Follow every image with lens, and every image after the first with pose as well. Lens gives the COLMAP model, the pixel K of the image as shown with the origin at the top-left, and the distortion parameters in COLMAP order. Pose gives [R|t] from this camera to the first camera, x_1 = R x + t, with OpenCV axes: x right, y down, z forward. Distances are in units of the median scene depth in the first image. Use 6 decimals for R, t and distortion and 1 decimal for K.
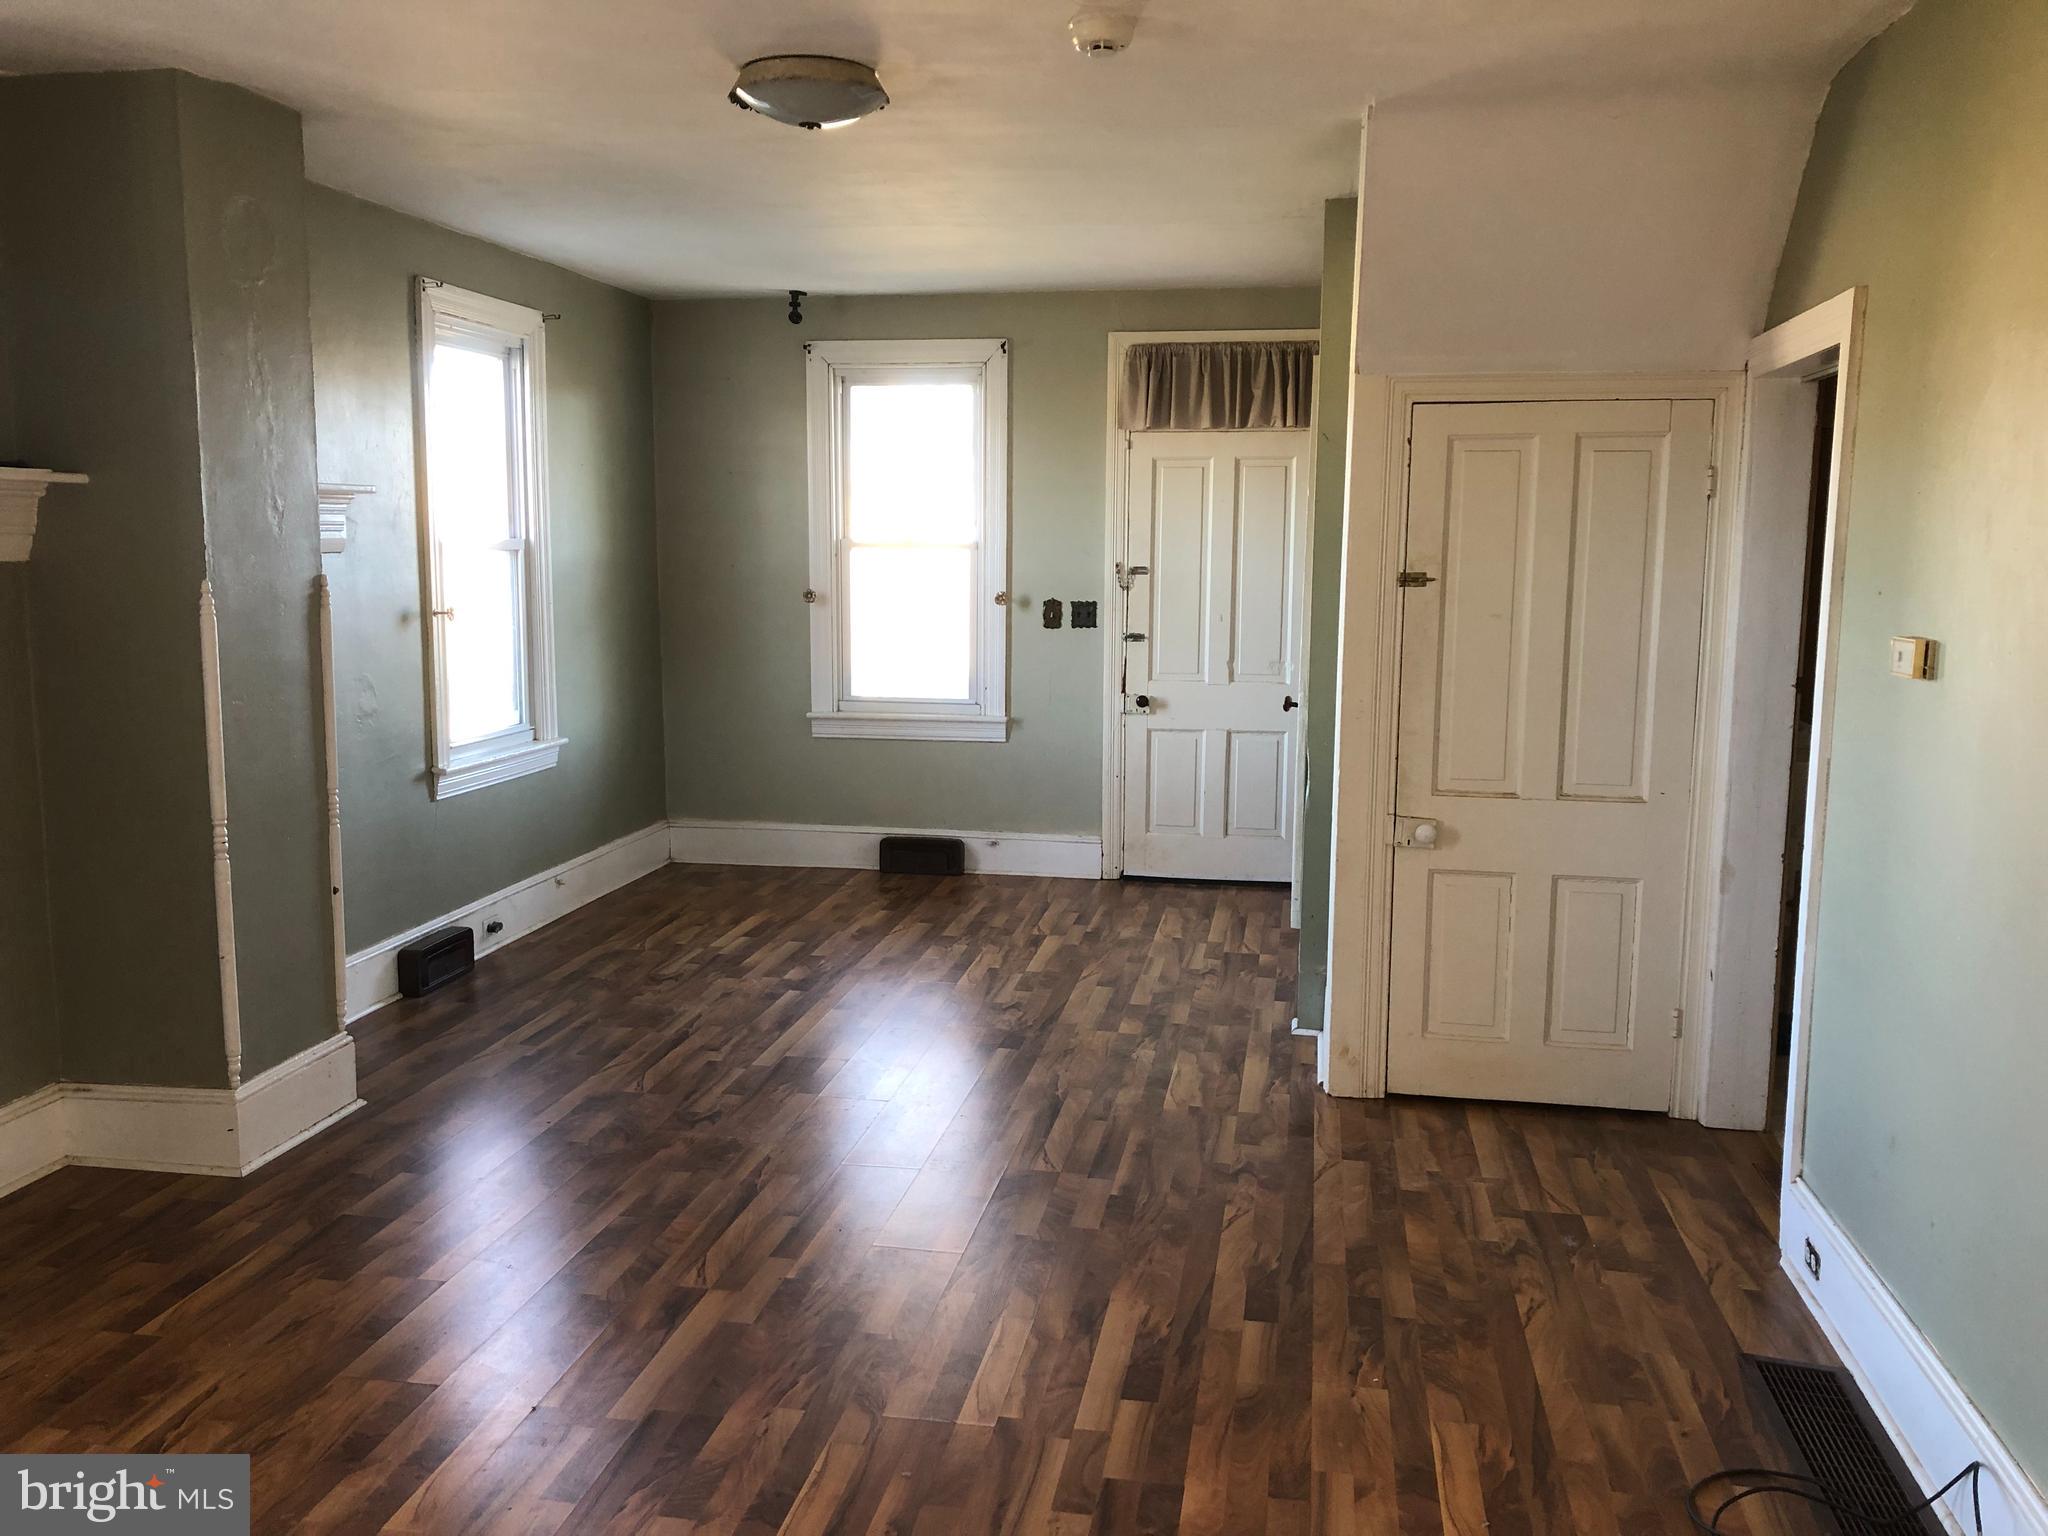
lens RADIAL K [[1634.5, 0, 1024.0], [0, 1634.5, 768.0], [0, 0, 1]] dist [-0.005291, 0.003525]
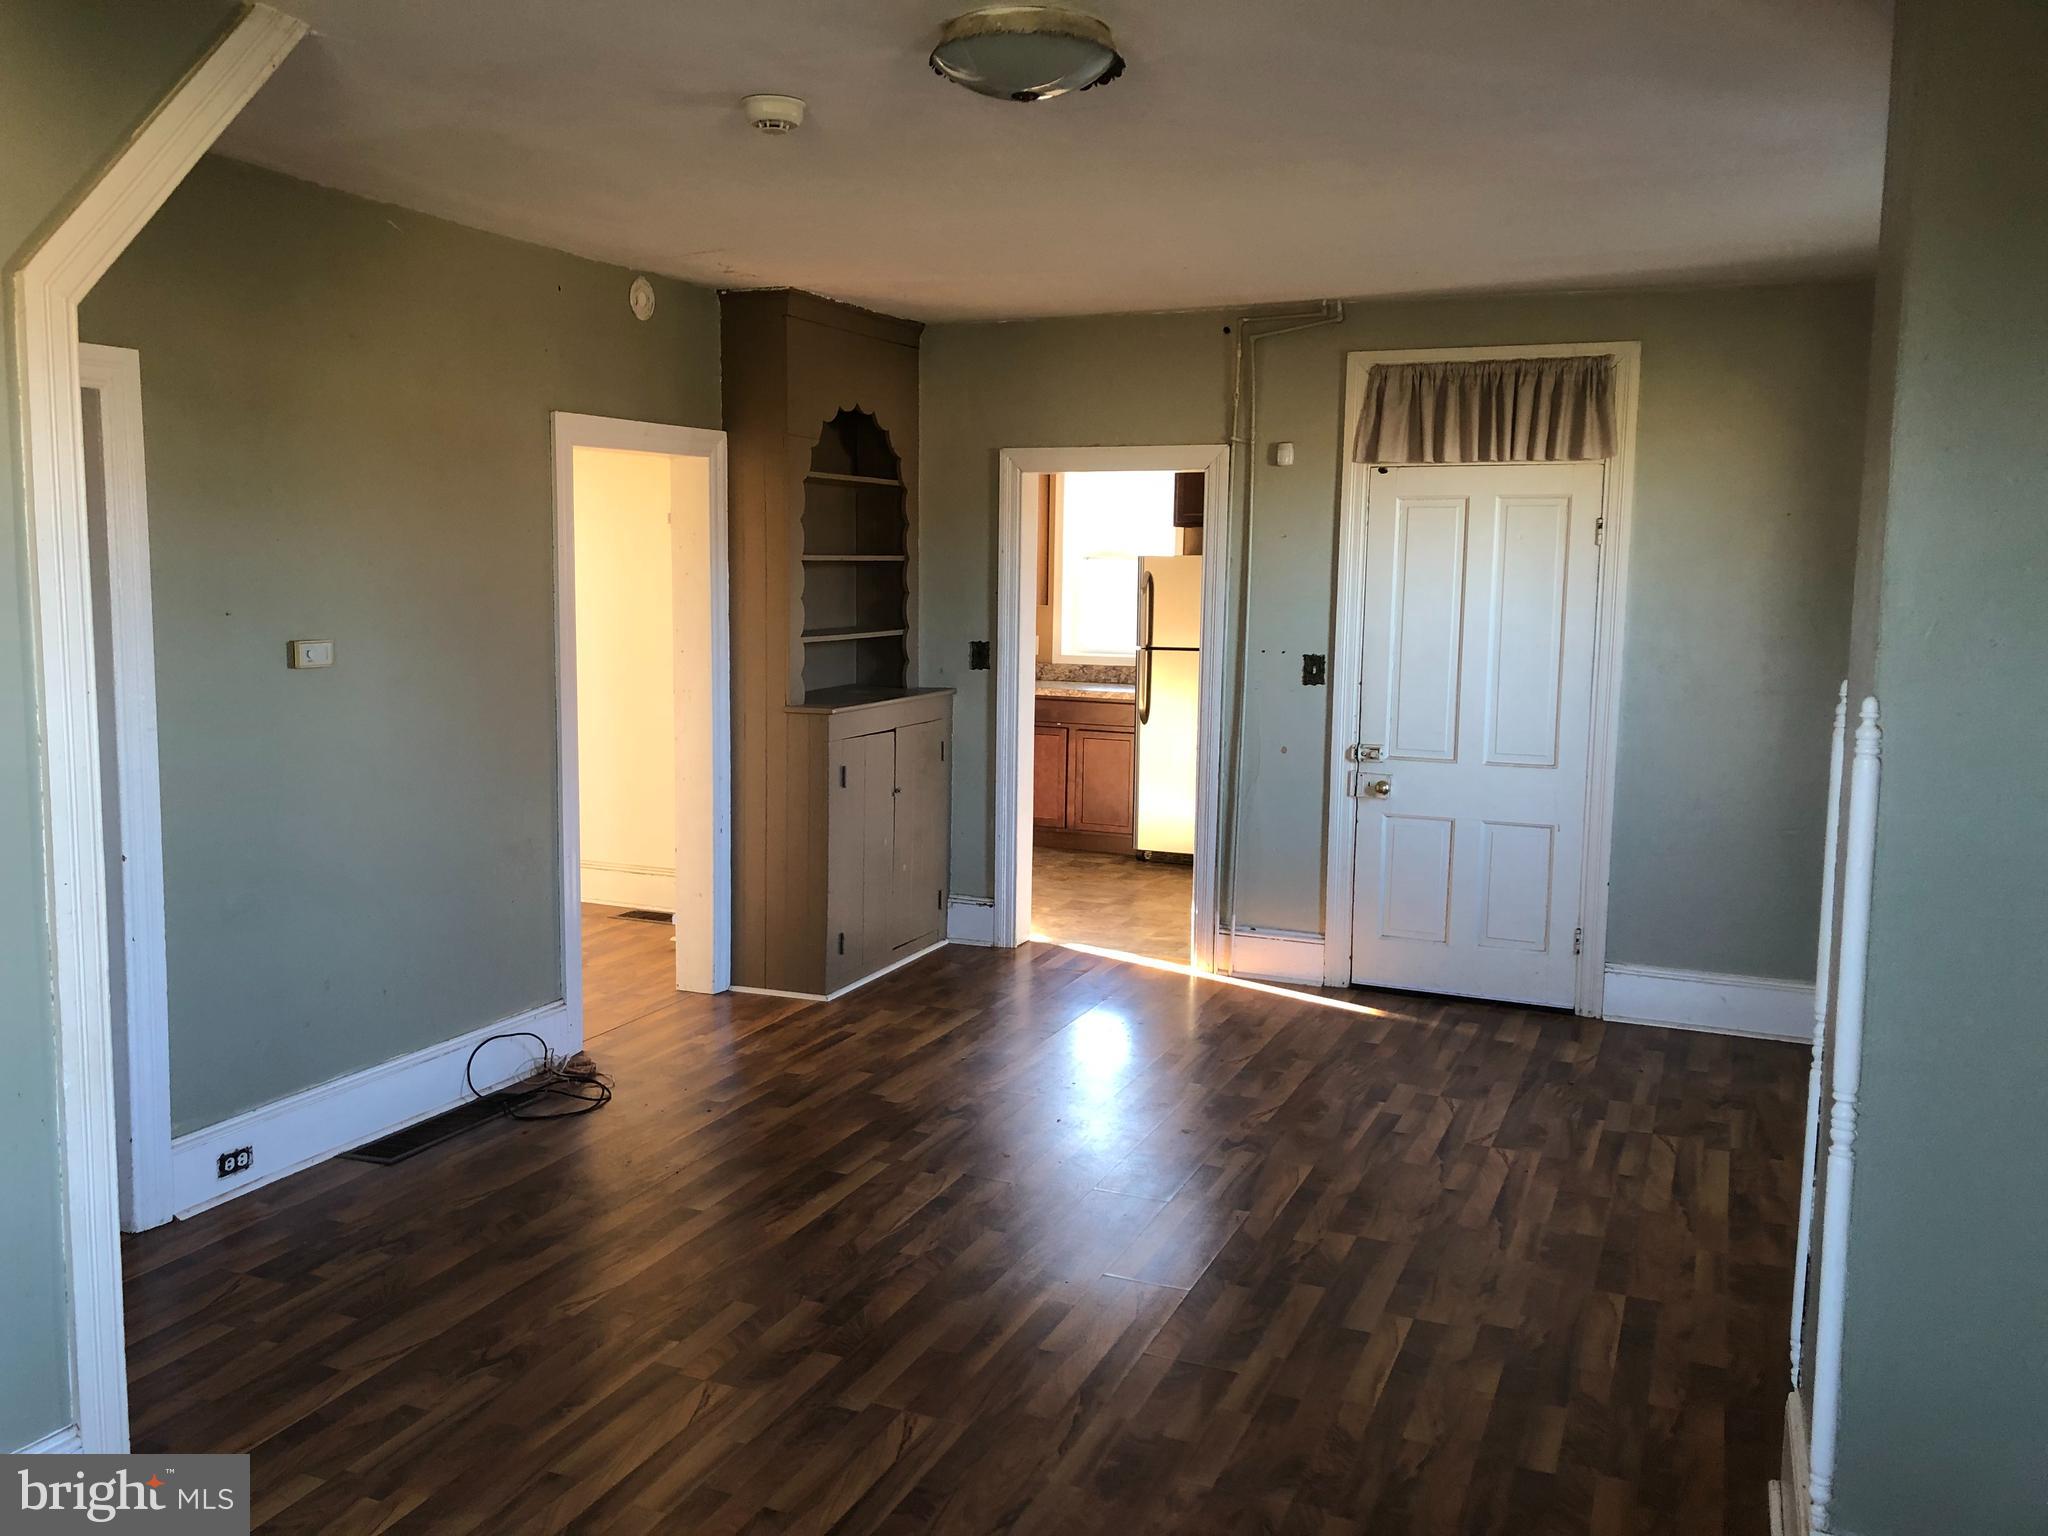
lens RADIAL K [[1634.5, 0, 1024.0], [0, 1634.5, 768.0], [0, 0, 1]] dist [-0.005291, 0.003525]
pose [[-0.973093, -0.048989, 0.225145, -0.339568], [0.011336, 0.965774, 0.259137, -0.284037], [-0.230134, 0.254716, -0.939233, 1.884153]]
